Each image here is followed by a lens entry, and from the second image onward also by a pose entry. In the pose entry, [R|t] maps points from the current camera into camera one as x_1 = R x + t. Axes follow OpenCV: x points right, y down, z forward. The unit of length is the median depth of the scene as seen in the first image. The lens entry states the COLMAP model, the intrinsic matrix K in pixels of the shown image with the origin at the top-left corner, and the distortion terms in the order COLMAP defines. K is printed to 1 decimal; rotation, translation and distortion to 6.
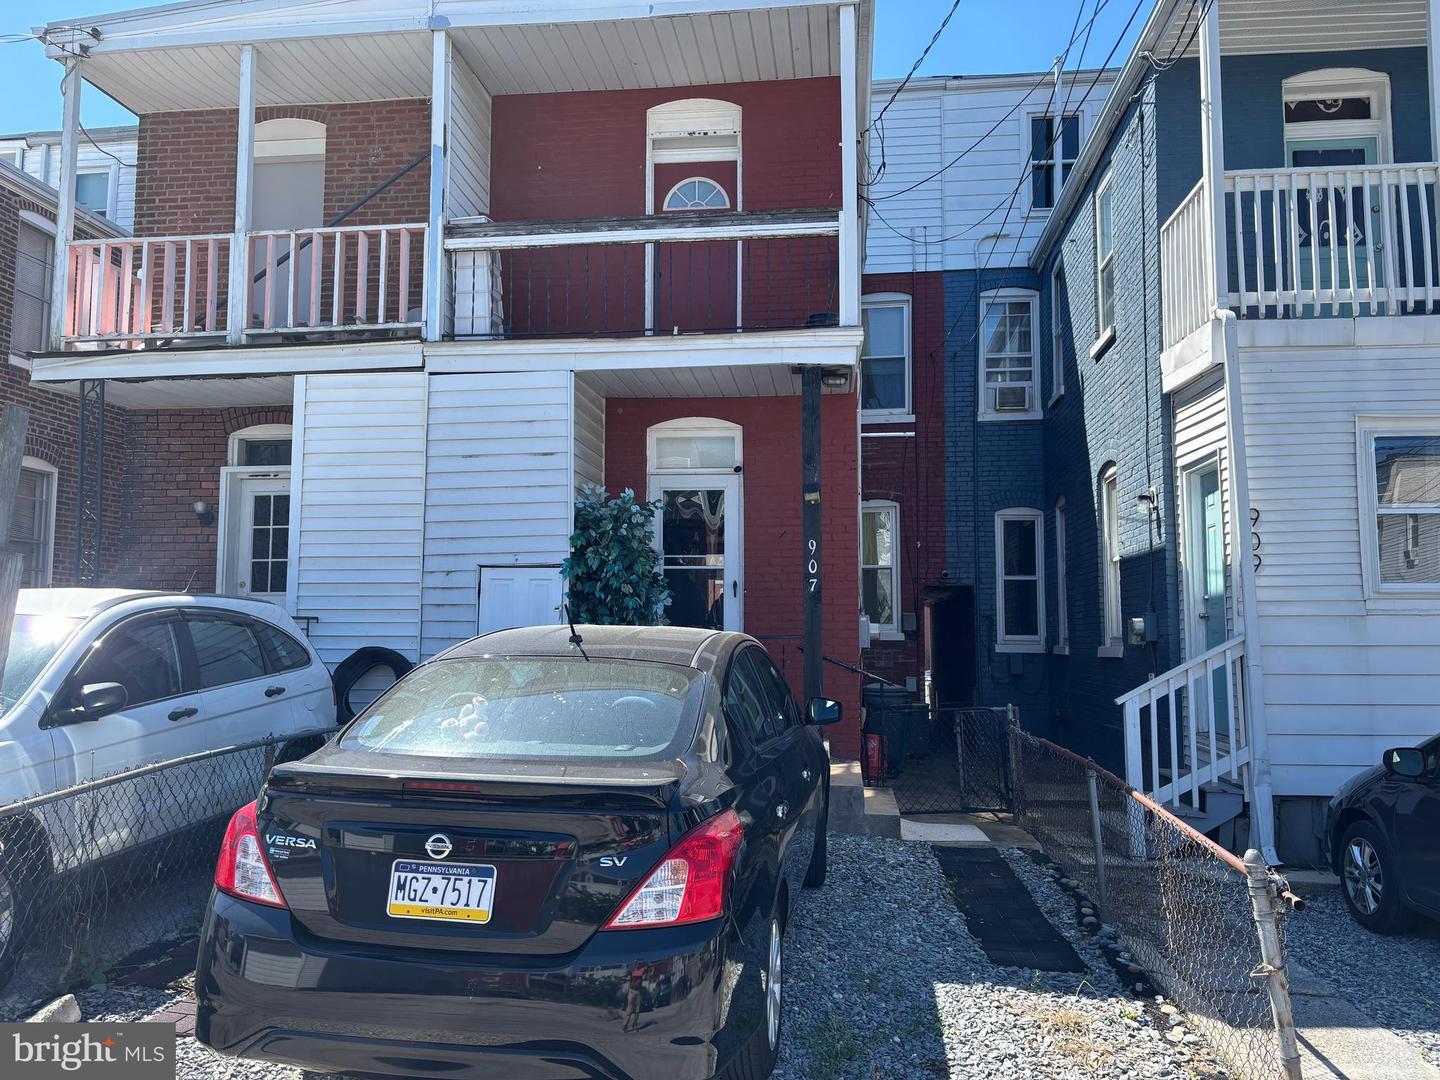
lens RADIAL K [[1107.6, 0, 716.7], [0, 1107.6, 538.8], [0, 0, 1]] dist [-0.004797, -0.014984]
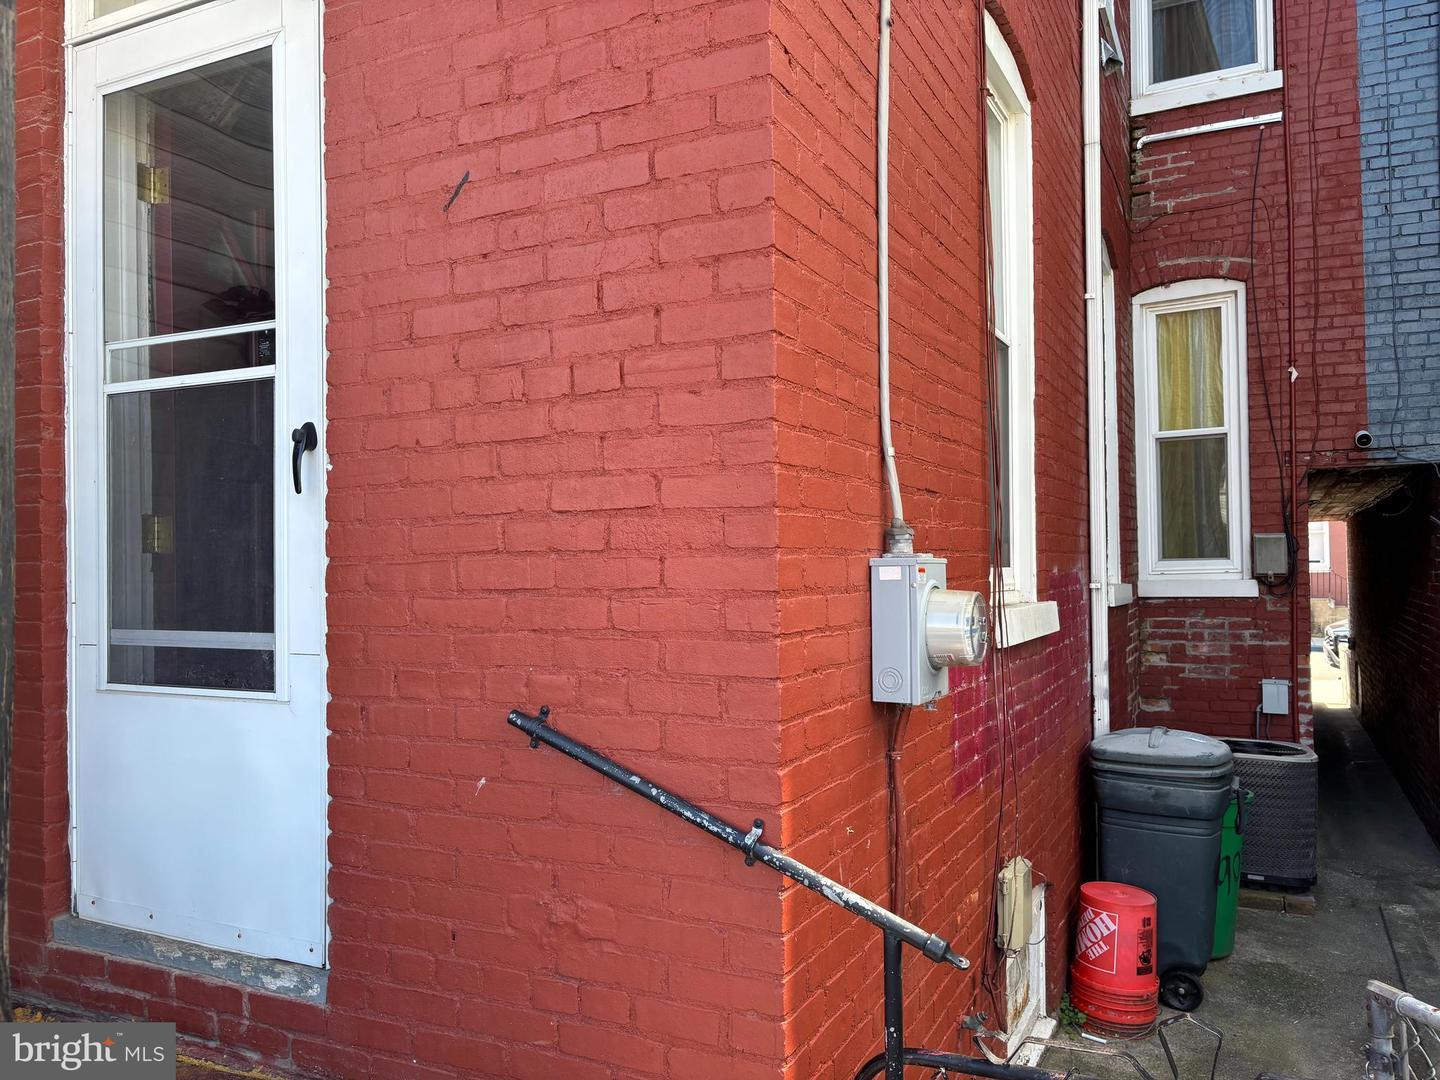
lens RADIAL K [[1107.6, 0, 724.0], [0, 1107.6, 543.4], [0, 0, 1]] dist [-0.004797, -0.014984]
pose [[0.942517, -0.019048, -0.333616, 0.115592], [0.042867, 0.997017, 0.064182, 0.033842], [0.331398, -0.074793, 0.940522, 0.518415]]
